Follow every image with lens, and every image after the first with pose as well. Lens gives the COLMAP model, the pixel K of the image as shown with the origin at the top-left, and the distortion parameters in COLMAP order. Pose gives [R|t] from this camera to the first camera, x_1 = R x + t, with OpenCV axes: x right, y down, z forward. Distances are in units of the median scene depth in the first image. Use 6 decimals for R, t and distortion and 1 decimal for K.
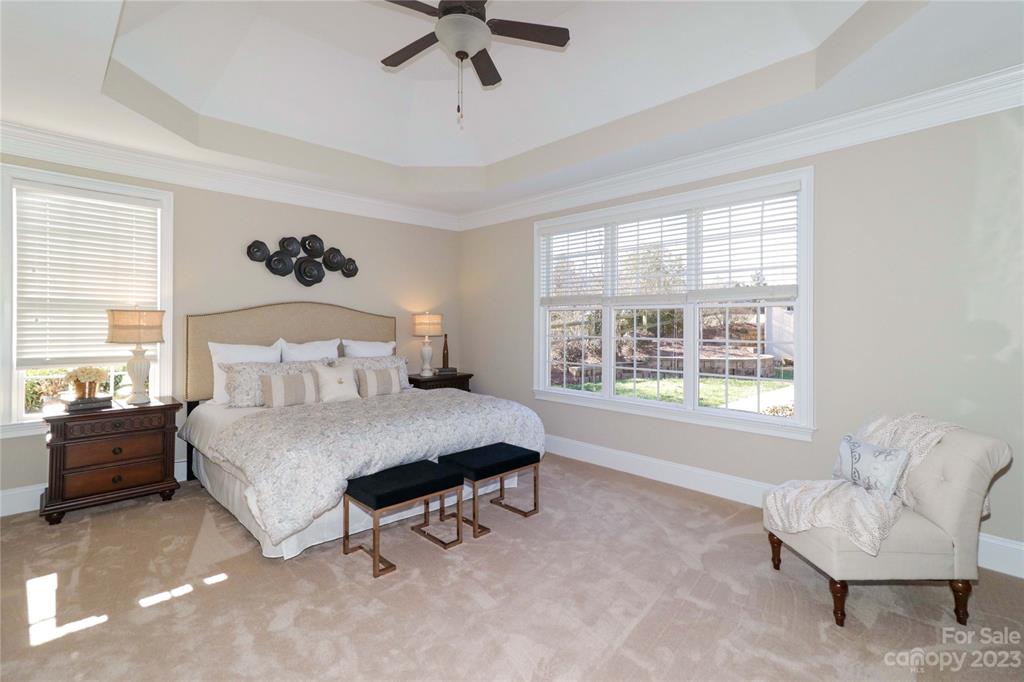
lens RADIAL K [[479.2, 0, 508.9], [0, 479.2, 333.0], [0, 0, 1]] dist [-0.001632, -0.000258]
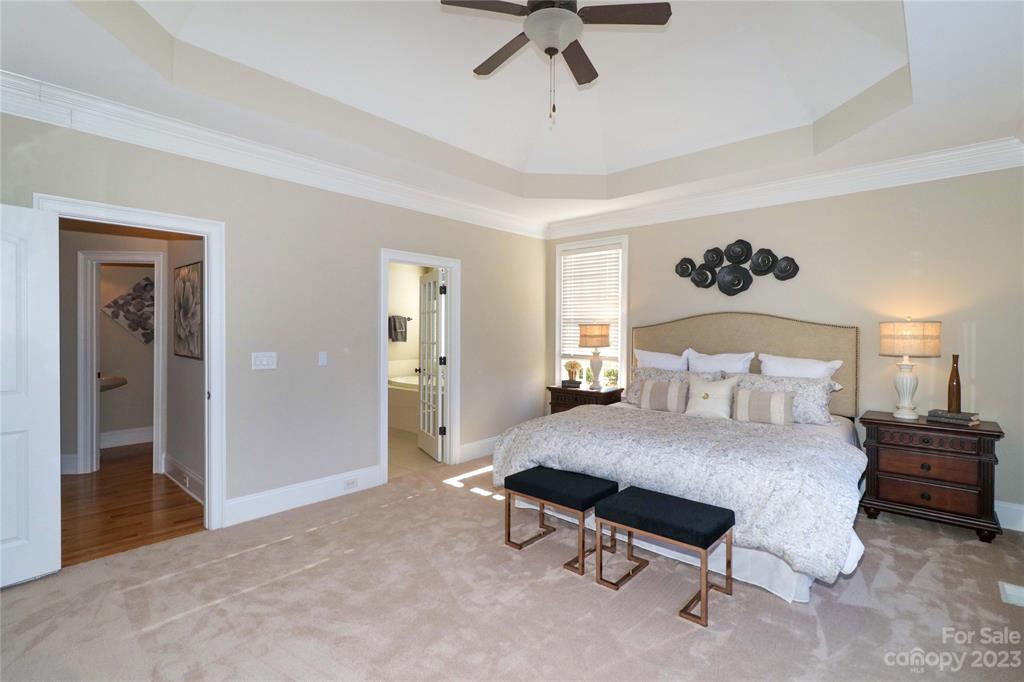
lens RADIAL K [[479.2, 0, 509.0], [0, 479.2, 336.4], [0, 0, 1]] dist [-0.001632, -0.000258]
pose [[0.048138, 0.008946, -0.998801, 0.530815], [-0.027359, 0.999597, 0.007634, -0.011926], [0.998466, 0.026959, 0.048363, 0.535081]]
